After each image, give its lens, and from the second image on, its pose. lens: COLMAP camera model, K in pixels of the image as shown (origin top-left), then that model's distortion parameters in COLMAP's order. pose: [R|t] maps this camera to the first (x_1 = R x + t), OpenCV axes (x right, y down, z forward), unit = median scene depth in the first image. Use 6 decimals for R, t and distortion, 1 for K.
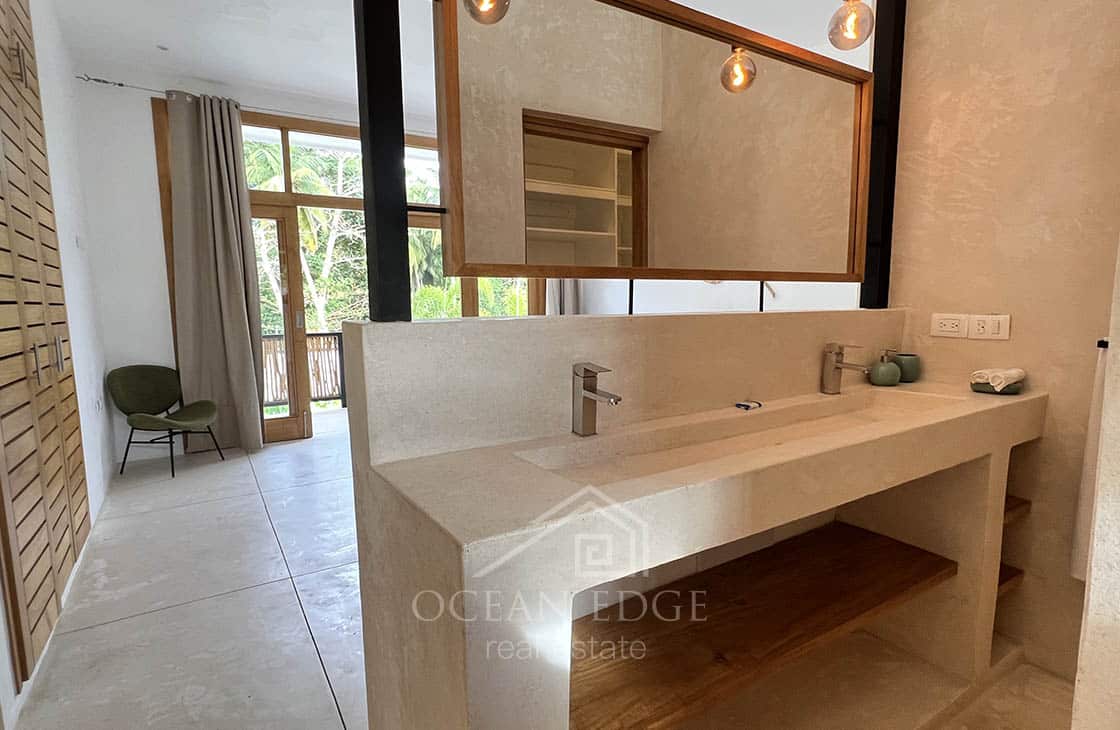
lens RADIAL K [[574.0, 0, 560.0], [0, 574.0, 365.0], [0, 0, 1]] dist [0.000806, 0.000190]
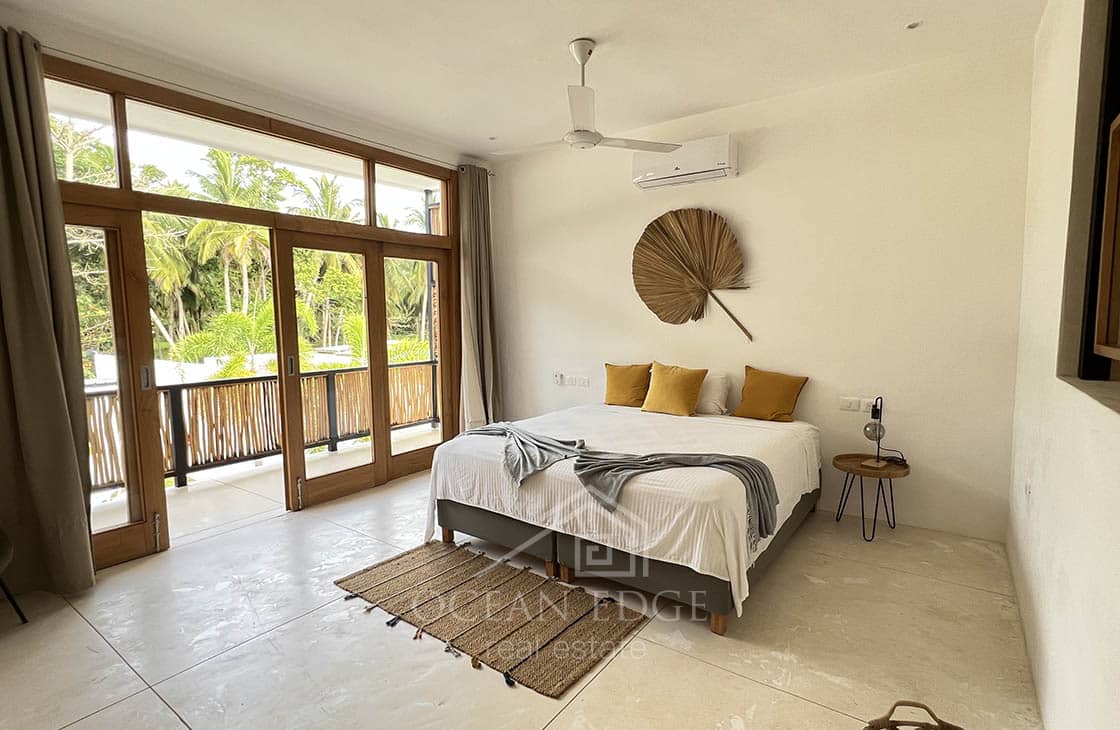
lens RADIAL K [[554.8, 0, 561.7], [0, 554.8, 368.5], [0, 0, 1]] dist [-0.000179, -0.000279]
pose [[0.929846, -0.030805, 0.366658, -0.256679], [0.040282, 0.999022, -0.018221, -0.062199], [-0.365738, 0.031712, 0.930177, 0.230485]]
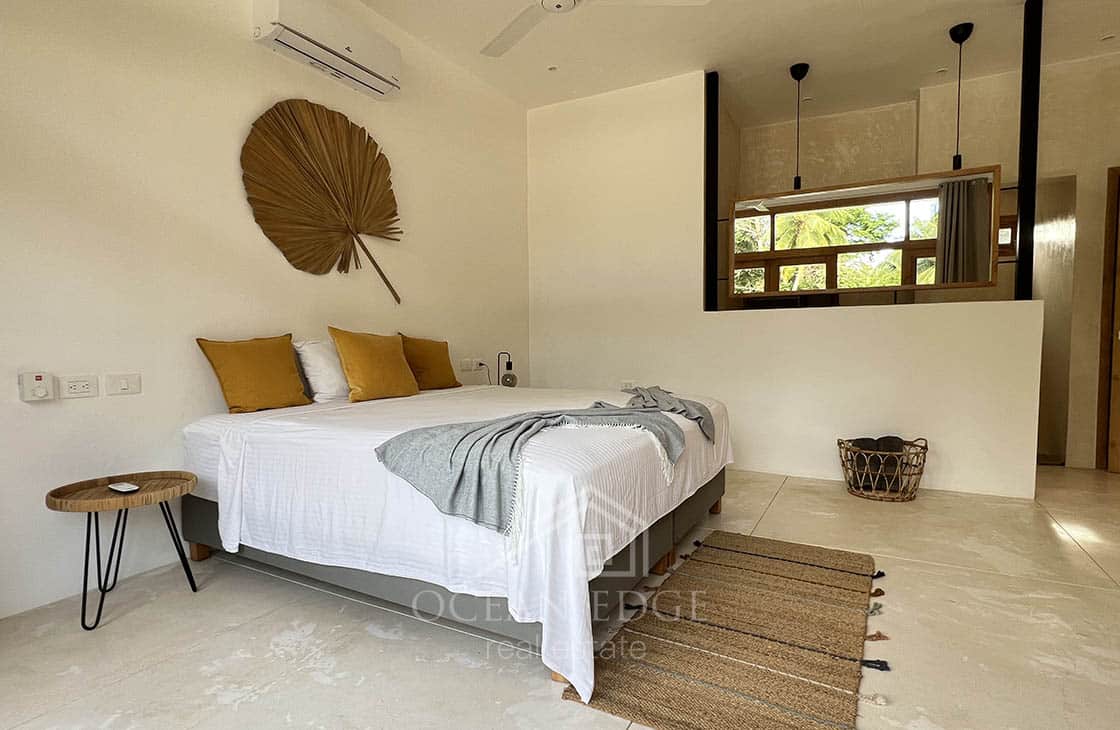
lens RADIAL K [[563.9, 0, 560.7], [0, 563.9, 370.4], [0, 0, 1]] dist [0.001965, -0.000032]
pose [[-0.477130, -0.037540, 0.878031, -0.430980], [0.107053, 0.989164, 0.100466, -0.073457], [-0.872288, 0.141931, -0.467941, 1.121035]]
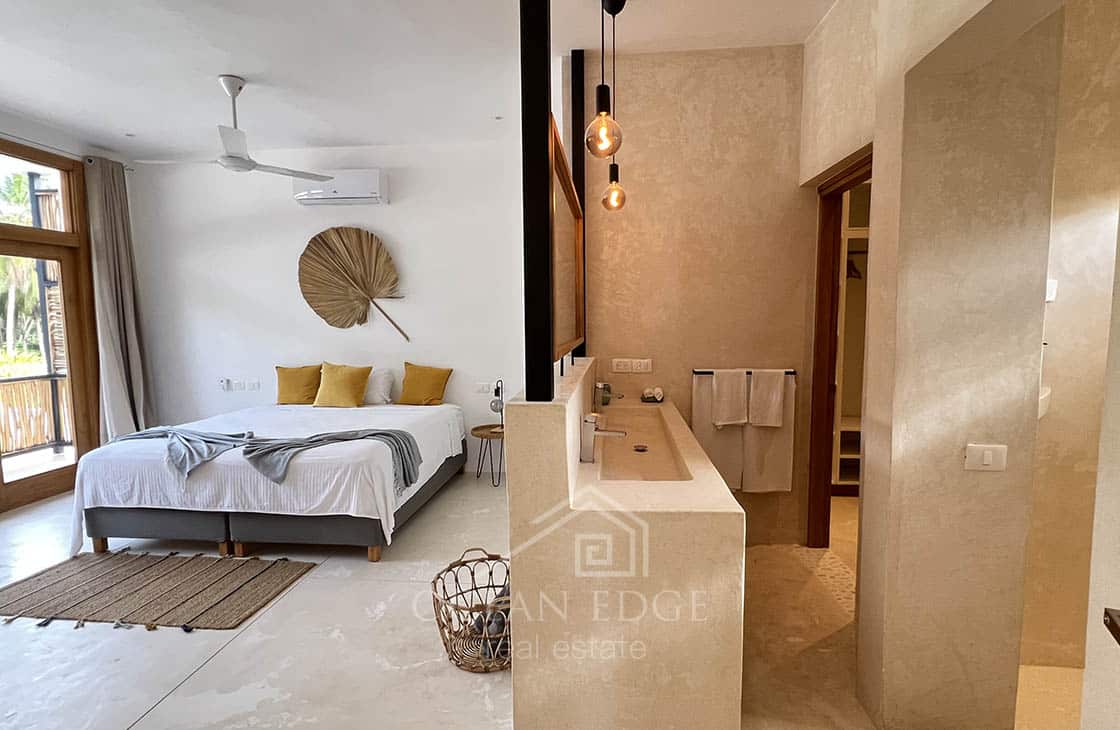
lens RADIAL K [[563.9, 0, 560.7], [0, 563.9, 370.4], [0, 0, 1]] dist [0.001965, -0.000032]
pose [[0.614852, -0.066623, 0.785823, -0.328056], [0.093980, 0.995515, 0.010869, -0.038351], [-0.783023, 0.067169, 0.618355, 0.039869]]
